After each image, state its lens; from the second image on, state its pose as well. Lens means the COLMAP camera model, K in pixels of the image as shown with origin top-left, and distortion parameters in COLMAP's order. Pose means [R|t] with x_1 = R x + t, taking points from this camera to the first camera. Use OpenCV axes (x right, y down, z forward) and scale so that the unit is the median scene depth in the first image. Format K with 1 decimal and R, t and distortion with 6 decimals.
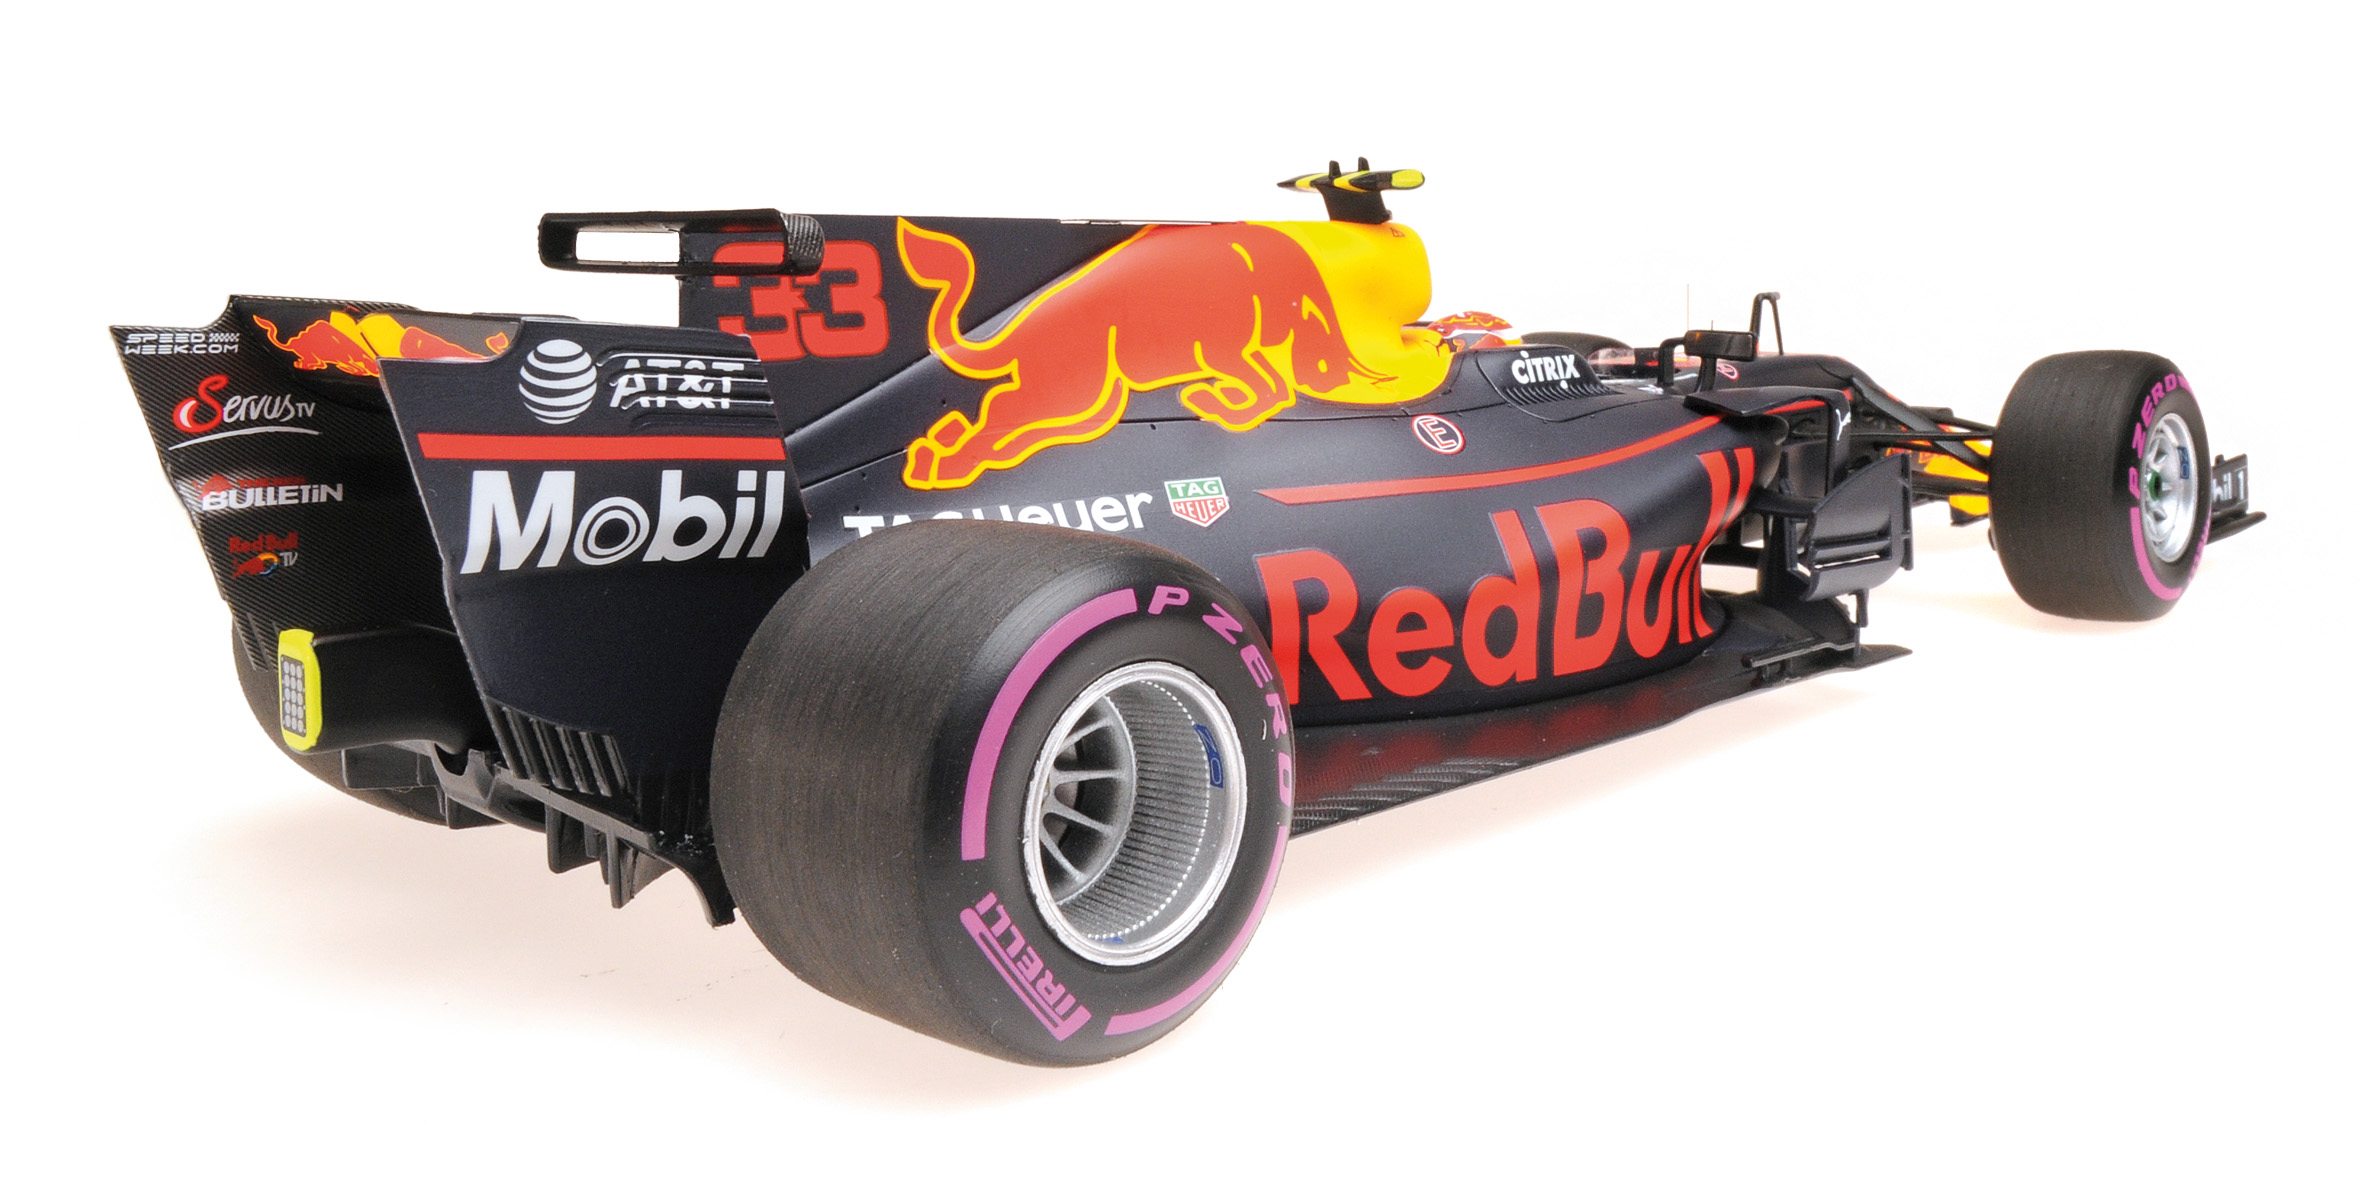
lens RADIAL K [[2251.7, 0, 1310.3], [0, 2251.7, 344.9], [0, 0, 1]] dist [-0.124403, 0.000000]
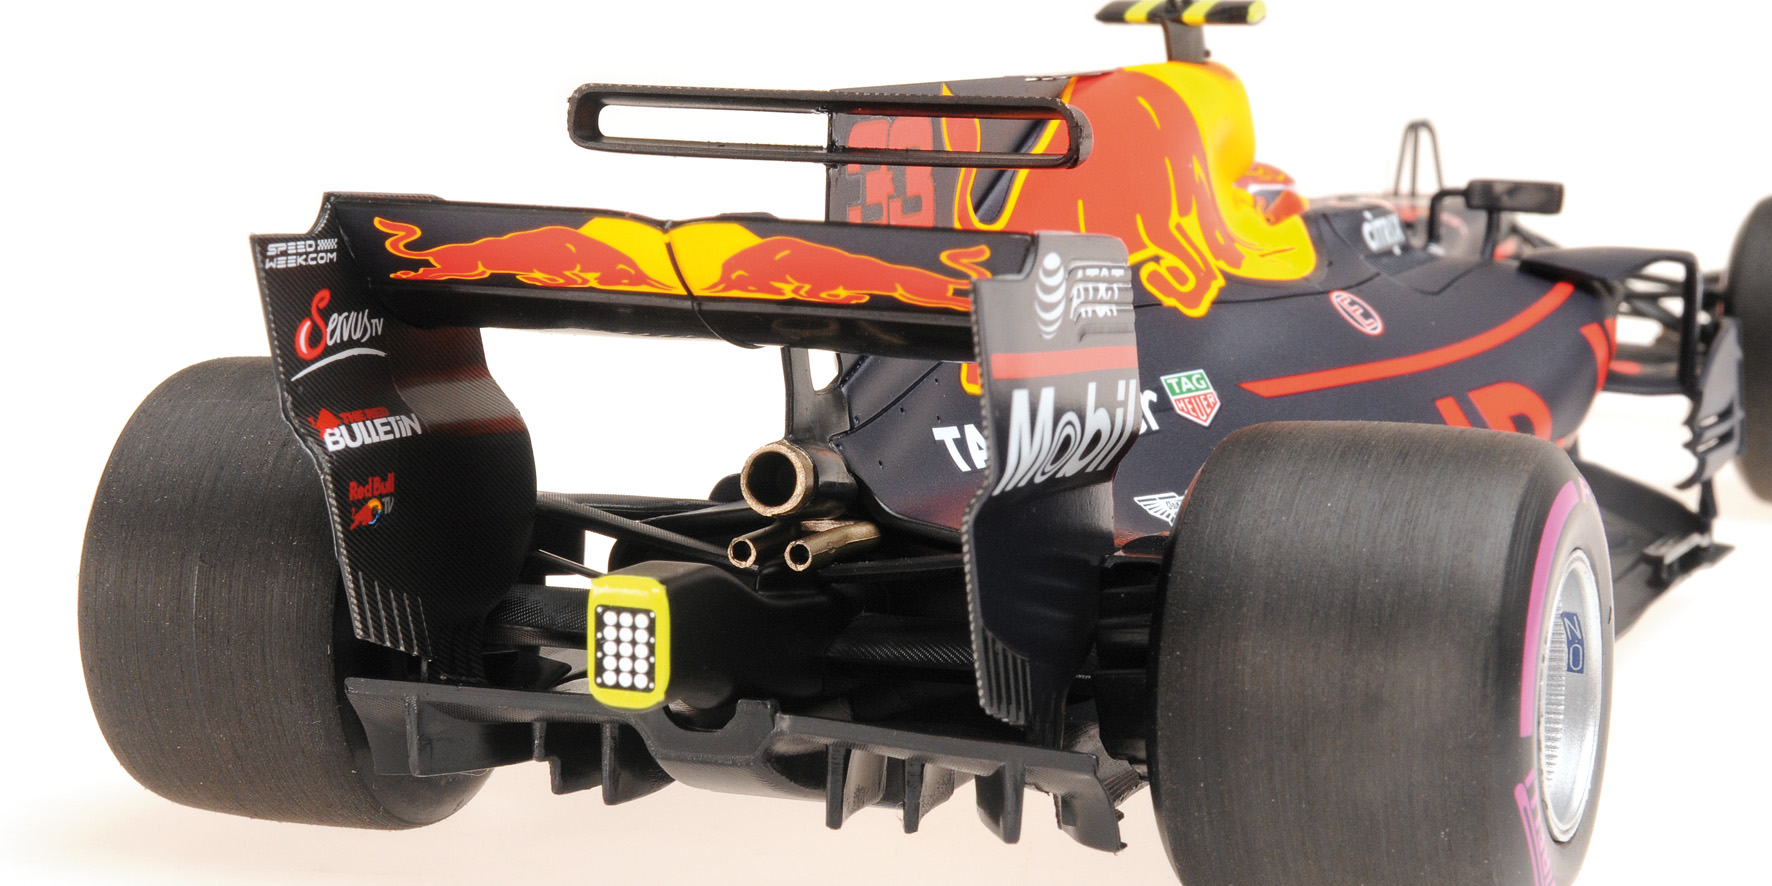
lens RADIAL K [[3926.0, 0, 889.0], [0, 3926.0, 442.5], [0, 0, 1]] dist [-0.001510, 0.000000]
pose [[0.942520, -0.036787, 0.332119, -0.783224], [0.008649, 0.996274, 0.085807, -0.053892], [-0.334038, -0.078002, 0.939327, -0.479786]]
